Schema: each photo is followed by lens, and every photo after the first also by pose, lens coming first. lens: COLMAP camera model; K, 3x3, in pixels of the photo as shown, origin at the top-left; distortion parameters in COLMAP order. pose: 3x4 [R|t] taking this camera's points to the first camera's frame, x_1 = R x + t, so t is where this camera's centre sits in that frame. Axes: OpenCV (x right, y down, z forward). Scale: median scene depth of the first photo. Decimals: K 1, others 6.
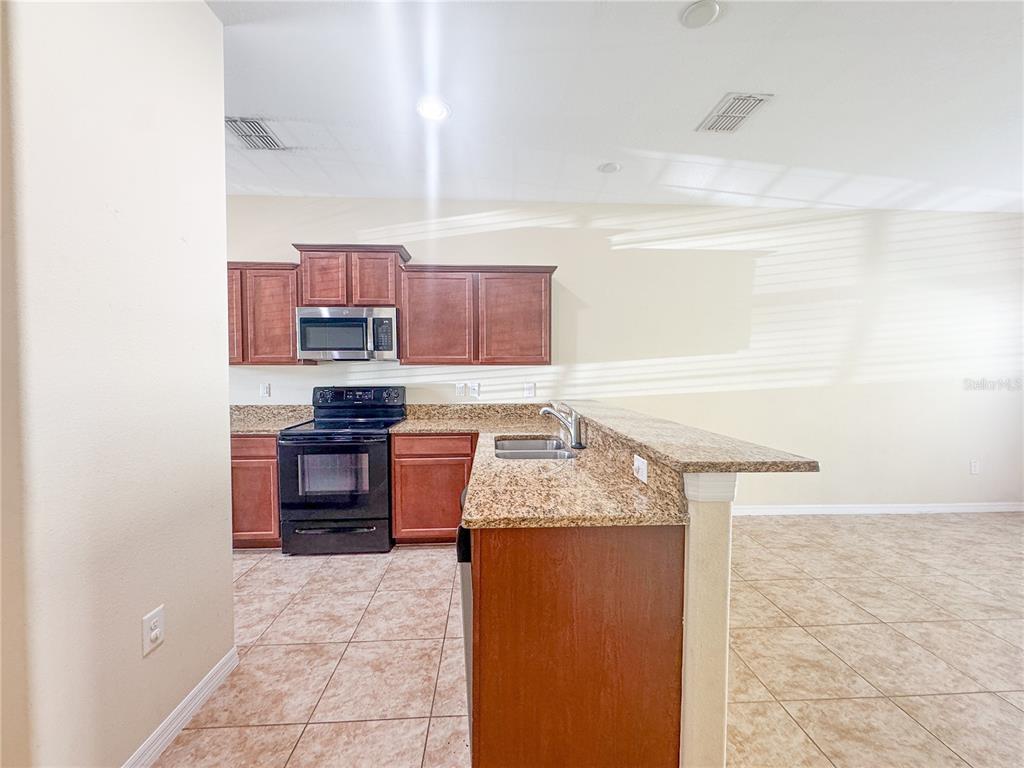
lens RADIAL K [[408.8, 0, 512.2], [0, 408.8, 380.6], [0, 0, 1]] dist [-0.001558, -0.000124]
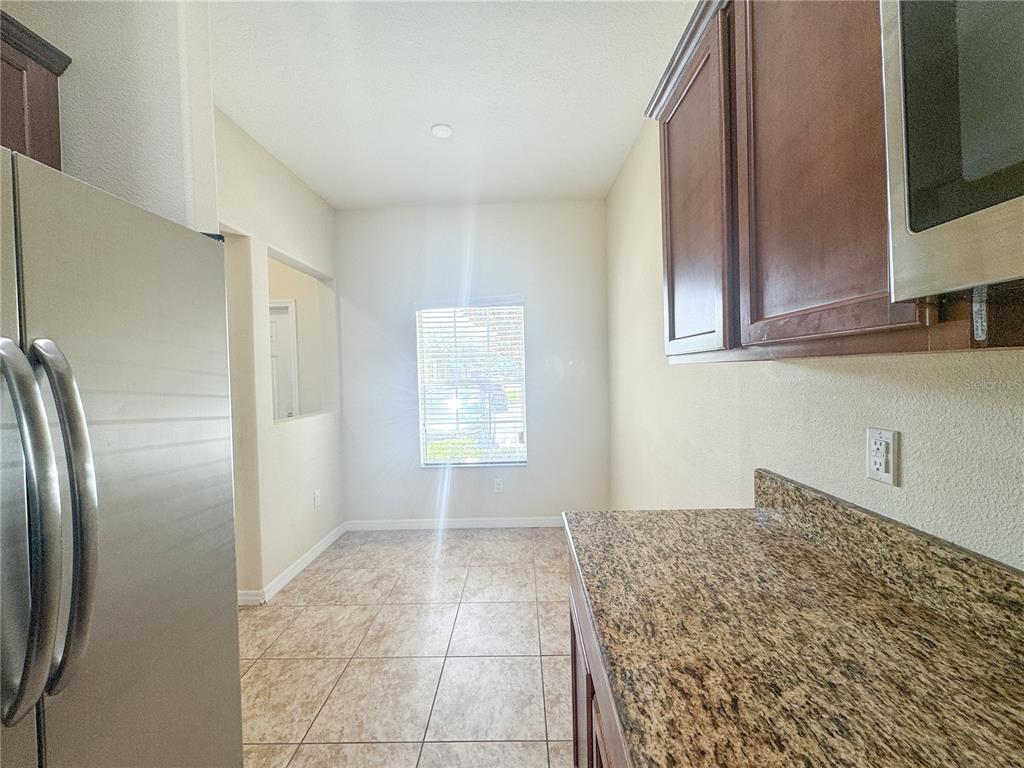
lens RADIAL K [[408.8, 0, 512.2], [0, 408.8, 380.6], [0, 0, 1]] dist [-0.001558, -0.000124]
pose [[-0.068747, 0.025883, -0.997298, -0.347329], [0.006877, 0.999652, 0.025470, -0.030122], [0.997610, -0.005107, -0.068901, 0.801874]]
